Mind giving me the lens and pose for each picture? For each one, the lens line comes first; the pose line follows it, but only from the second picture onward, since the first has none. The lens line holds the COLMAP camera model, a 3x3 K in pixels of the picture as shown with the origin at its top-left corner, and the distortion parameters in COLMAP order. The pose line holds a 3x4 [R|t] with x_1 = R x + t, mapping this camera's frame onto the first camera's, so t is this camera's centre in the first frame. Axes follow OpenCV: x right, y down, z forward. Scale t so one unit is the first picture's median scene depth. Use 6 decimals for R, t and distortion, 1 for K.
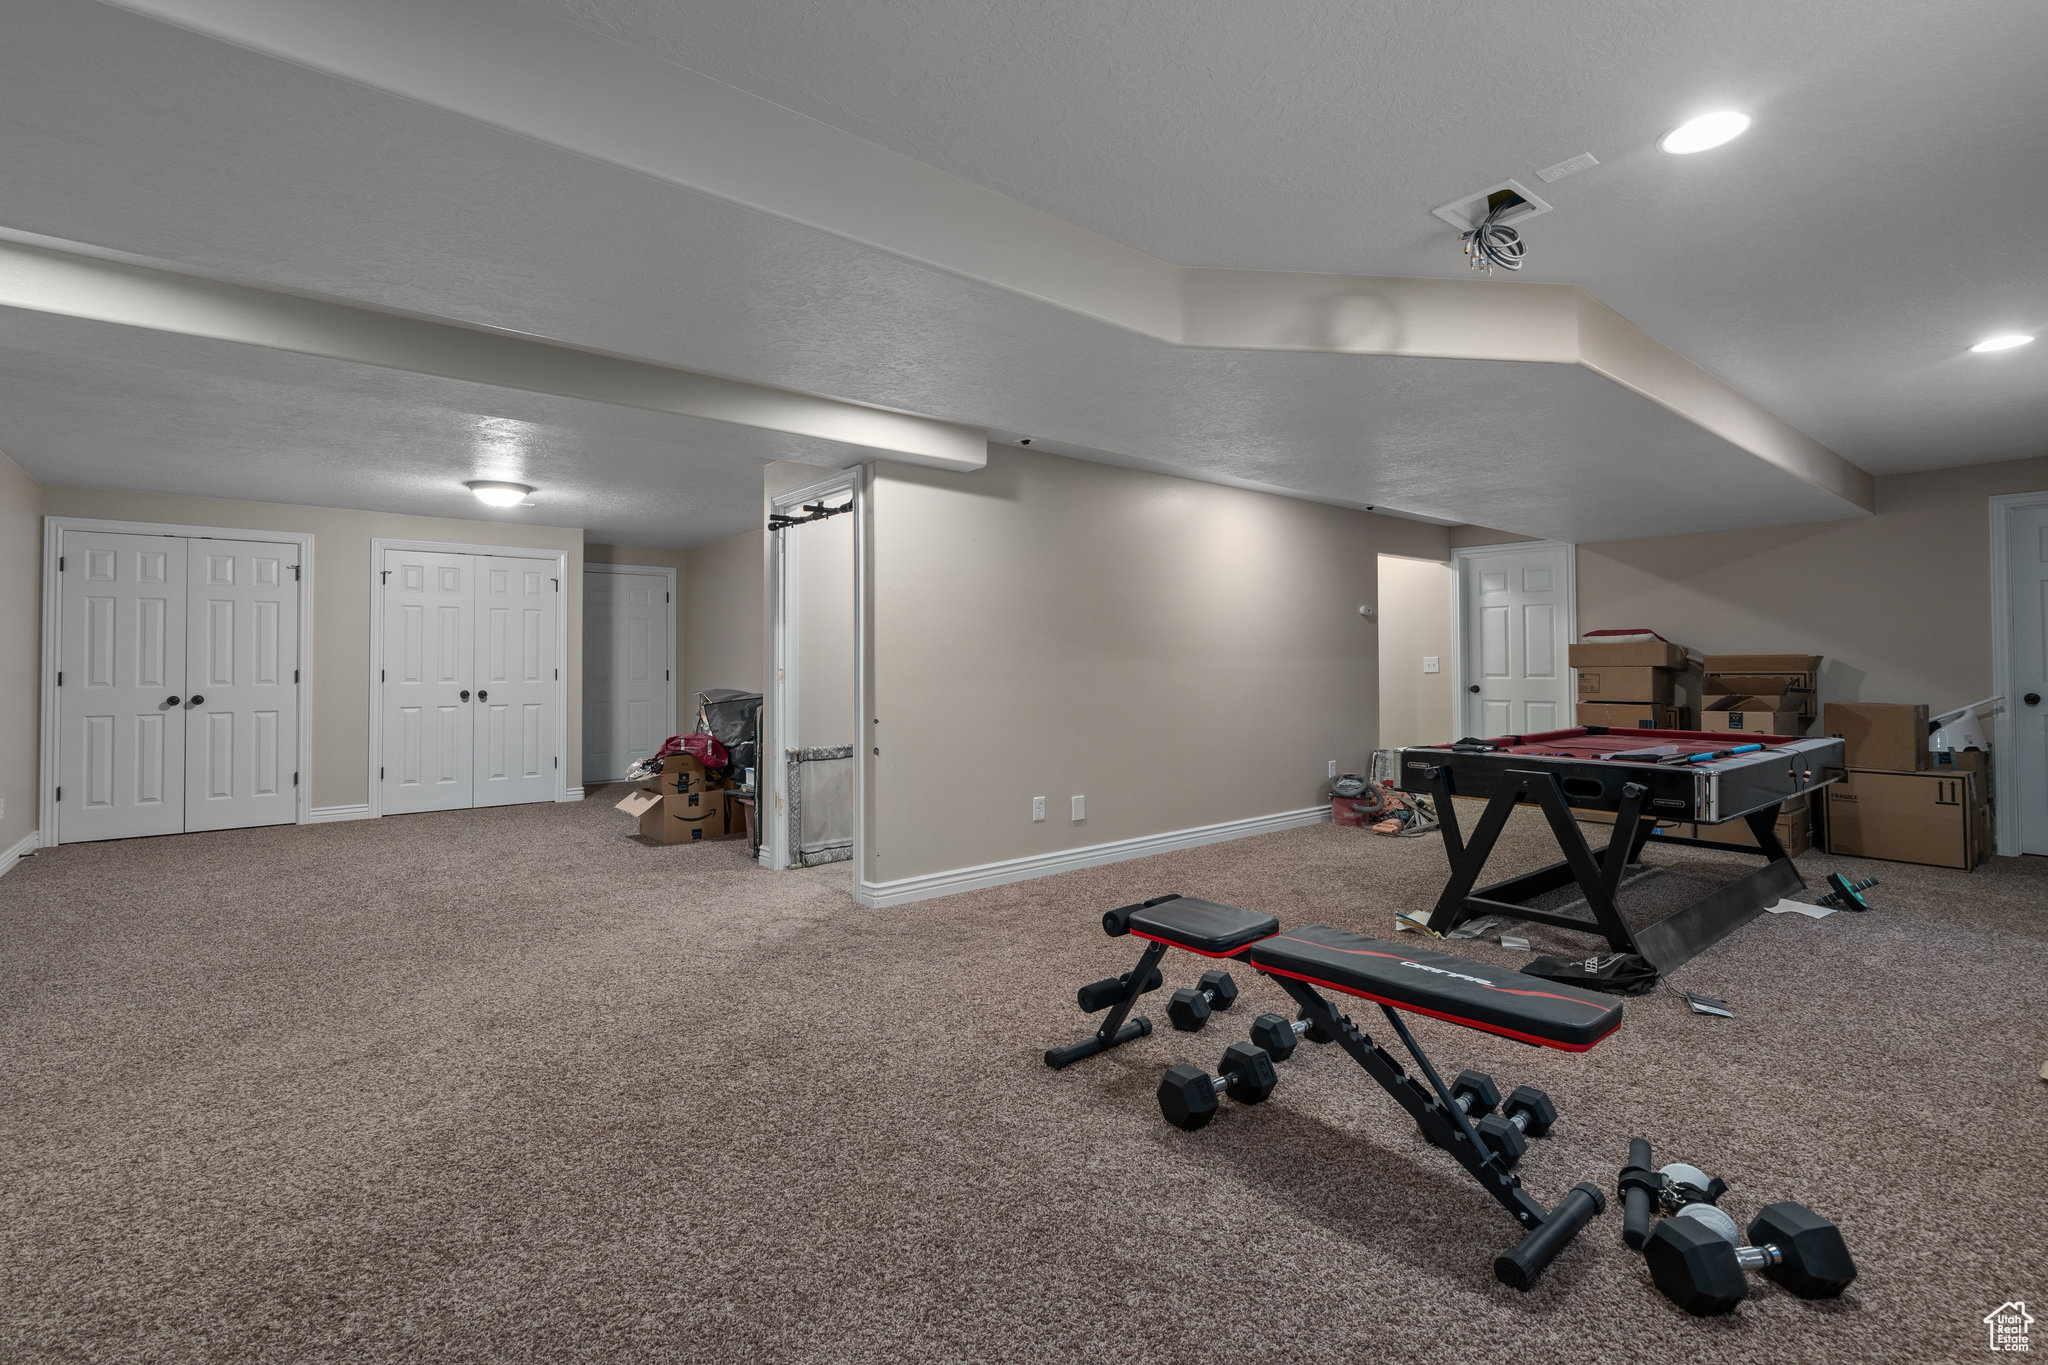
lens RADIAL K [[940.7, 0, 1025.9], [0, 940.7, 646.5], [0, 0, 1]] dist [0.000622, 0.000008]
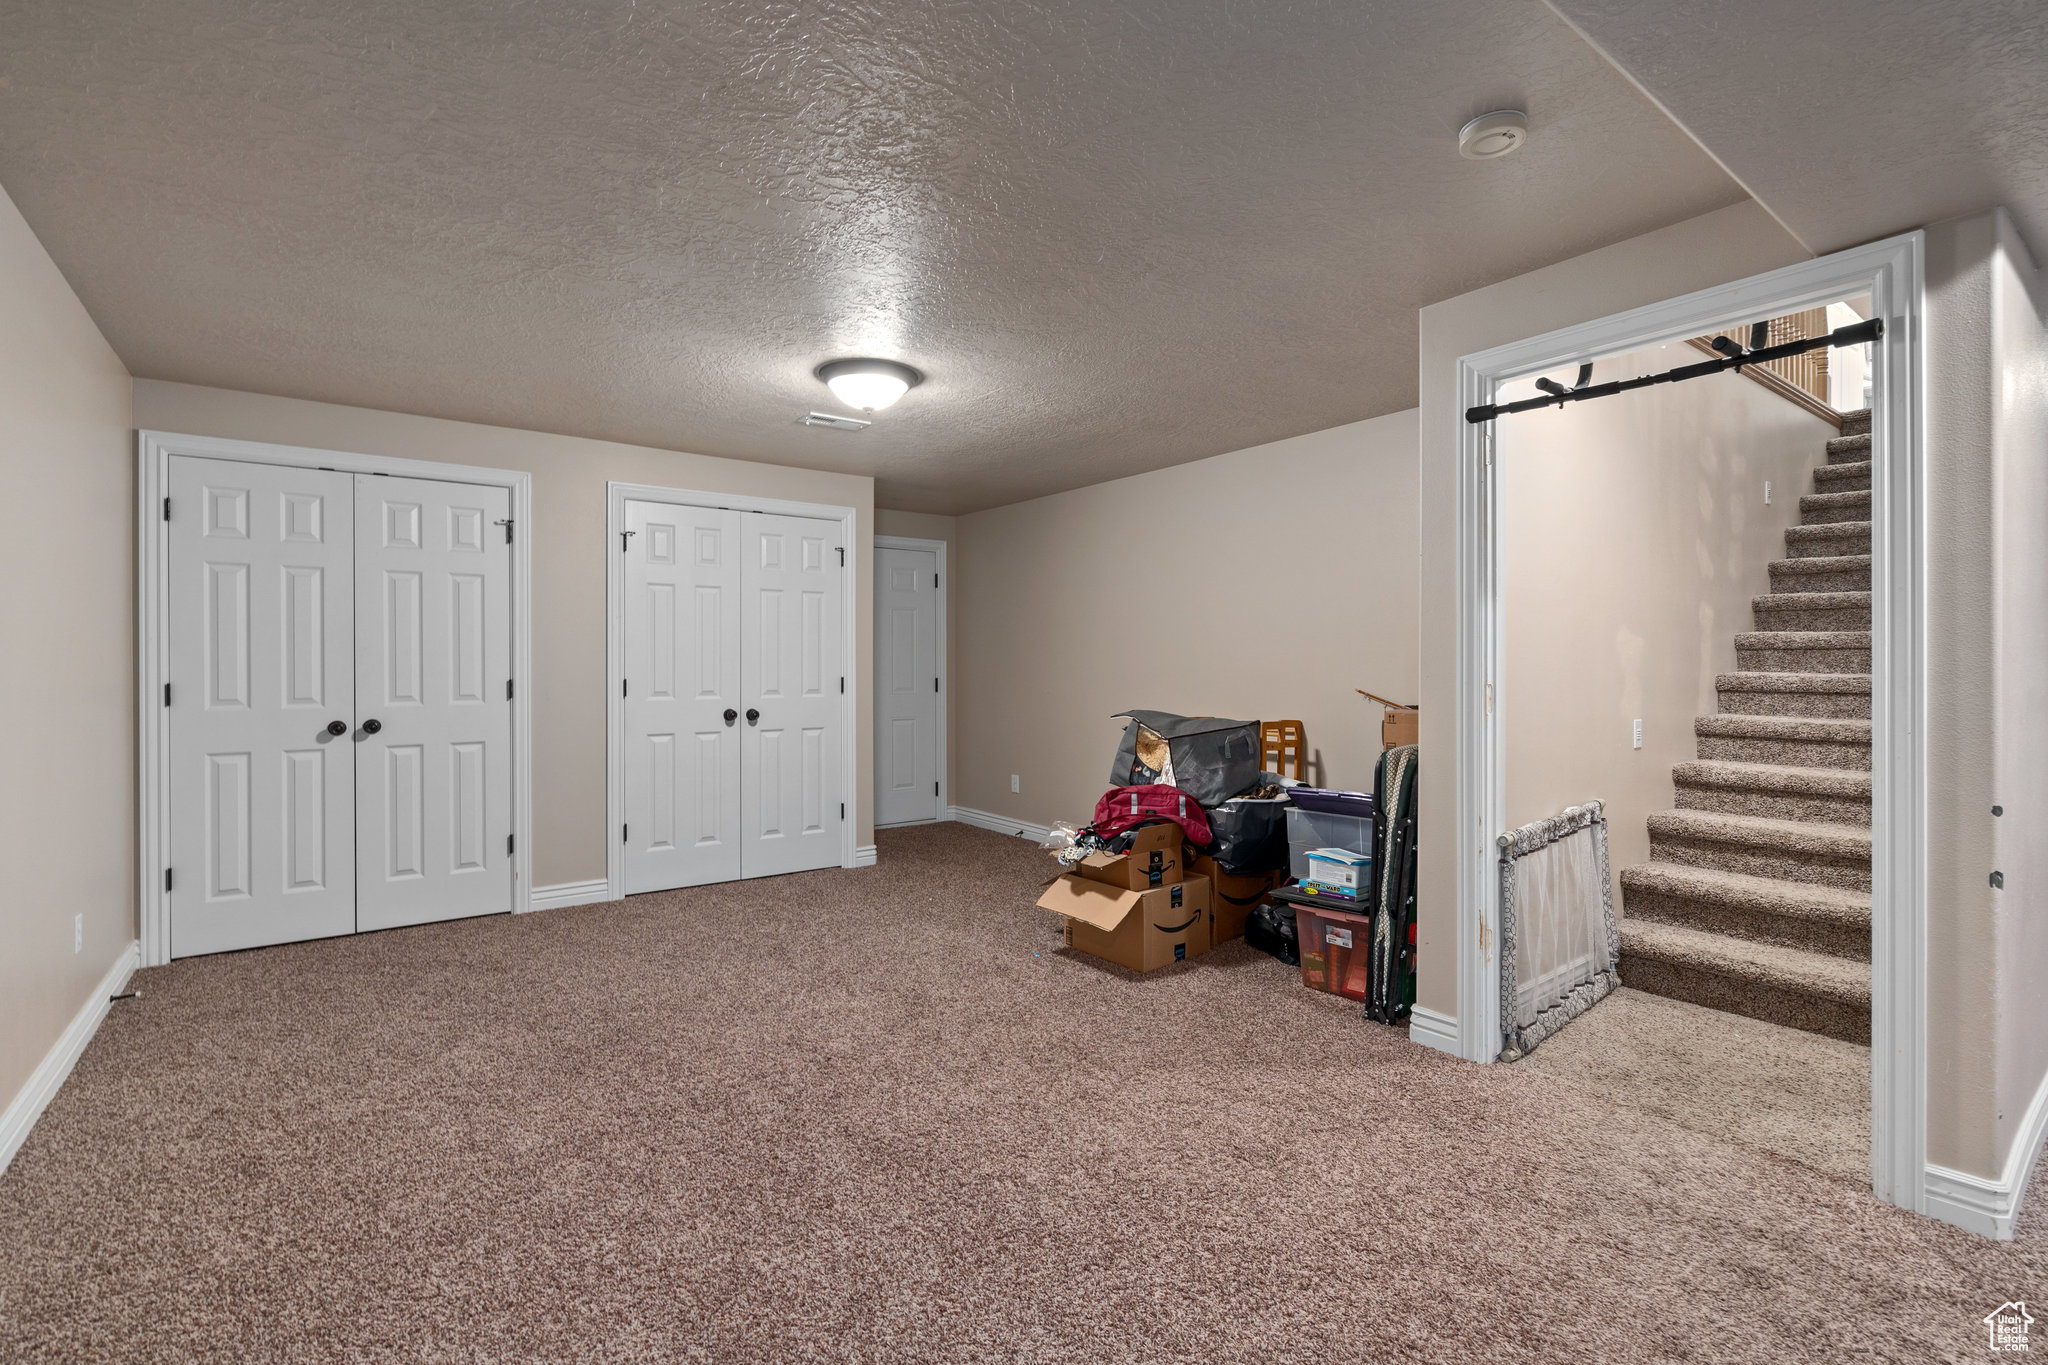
lens RADIAL K [[917.3, 0, 1017.4], [0, 917.3, 669.7], [0, 0, 1]] dist [-0.002120, -0.000131]
pose [[0.999302, 0.002131, -0.037289, -0.419866], [-0.001337, 0.999772, 0.021315, 0.004162], [0.037325, -0.021250, 0.999077, 0.395751]]
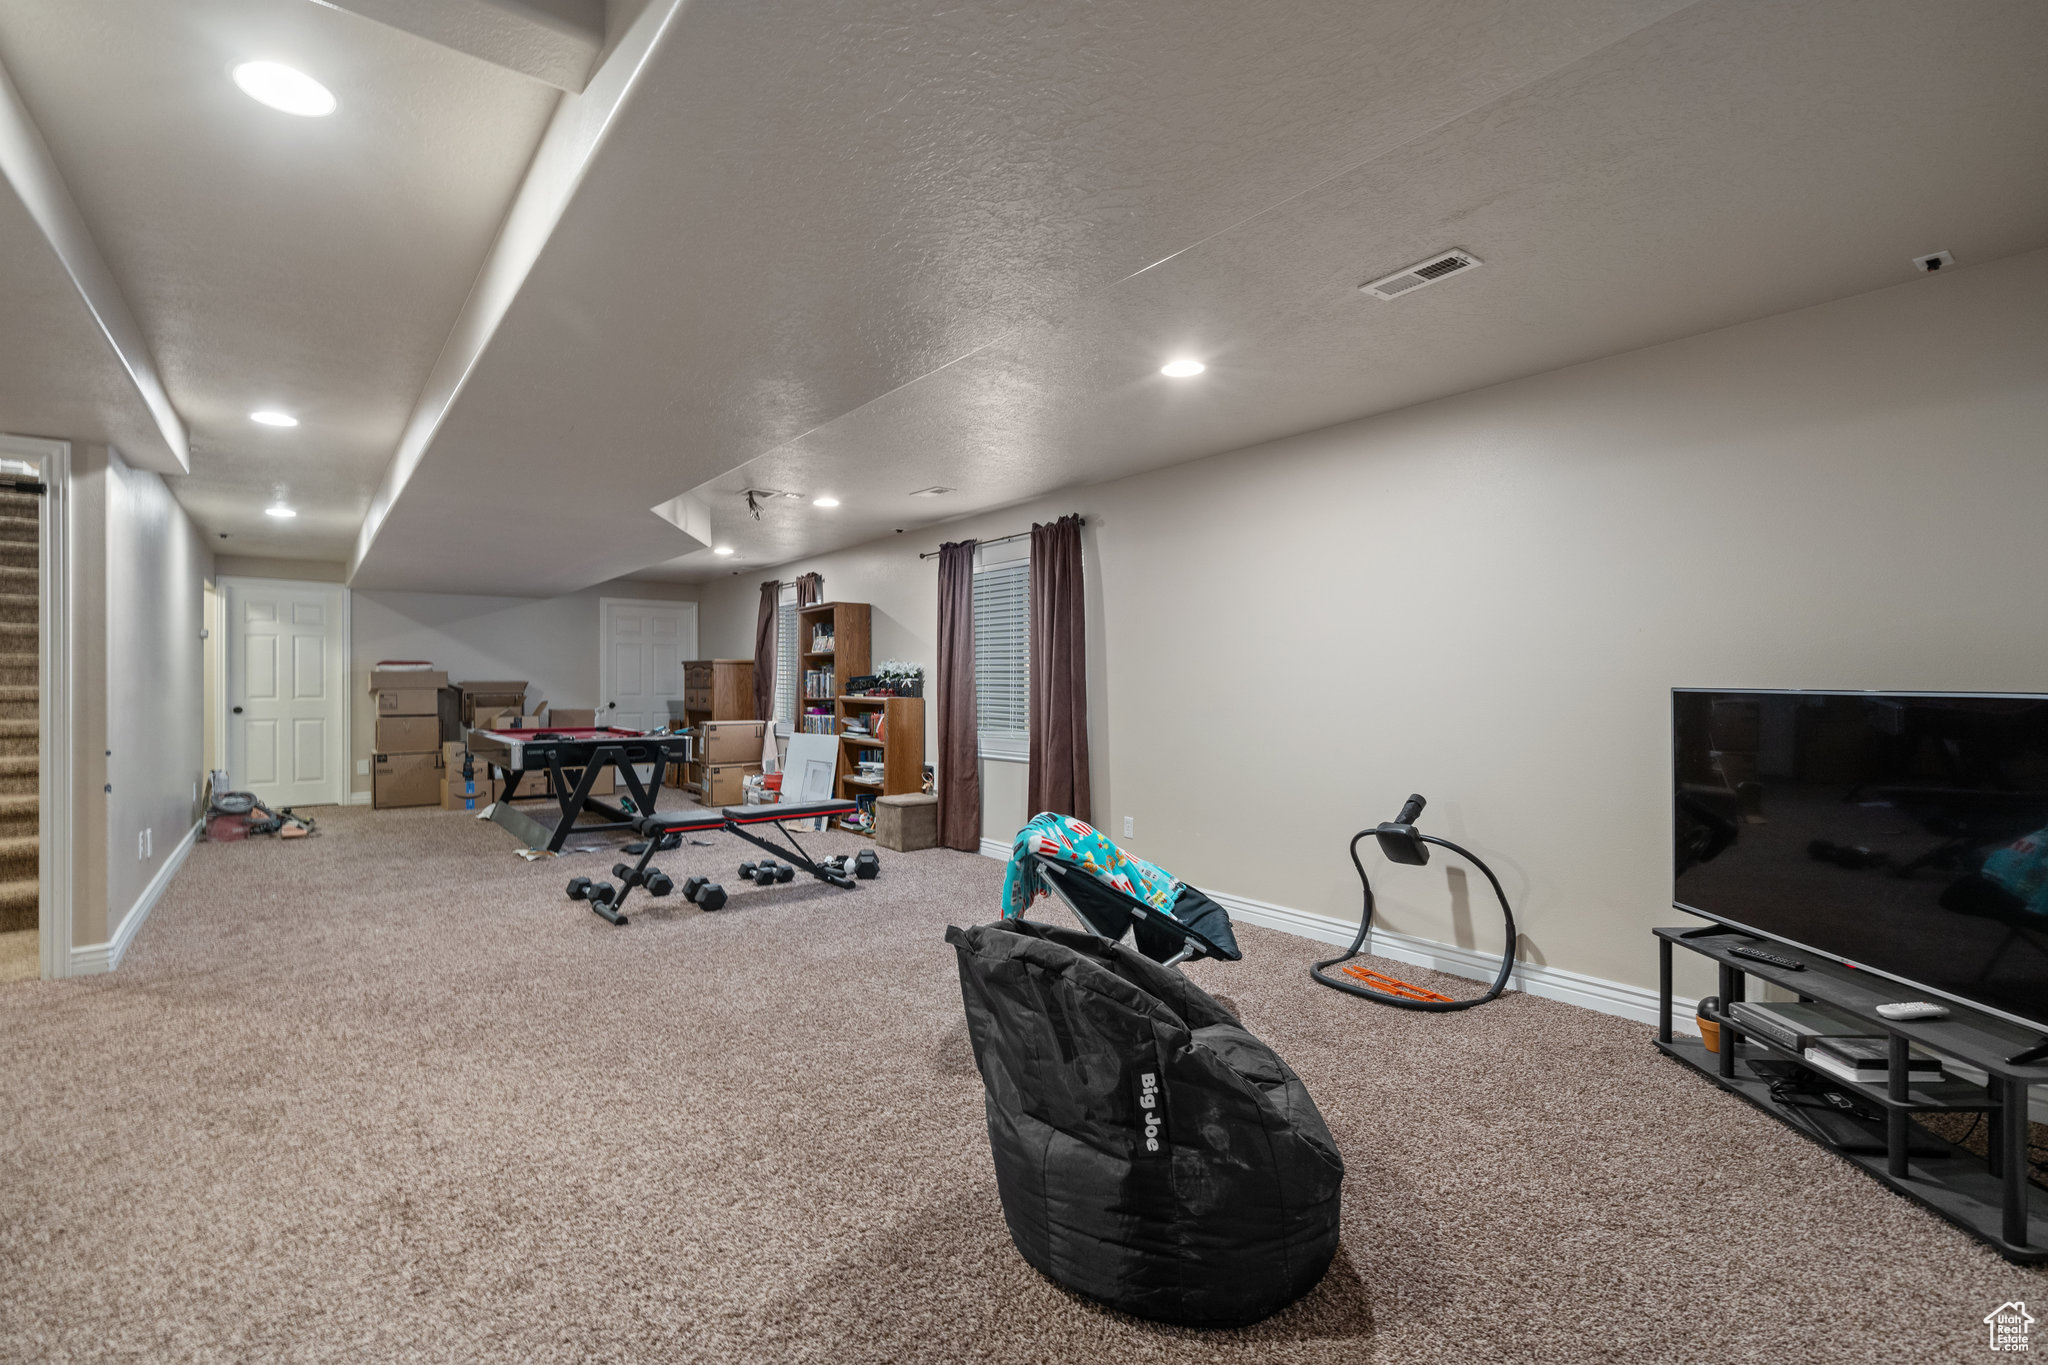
lens RADIAL K [[930.1, 0, 1024.0], [0, 930.1, 682.5], [0, 0, 1]] dist [-0.001357, -0.000189]
pose [[0.011486, 0.004992, 0.999922, -0.697031], [-0.018089, 0.999825, -0.004784, 0.003304], [-0.999770, -0.018032, 0.011575, 0.115035]]
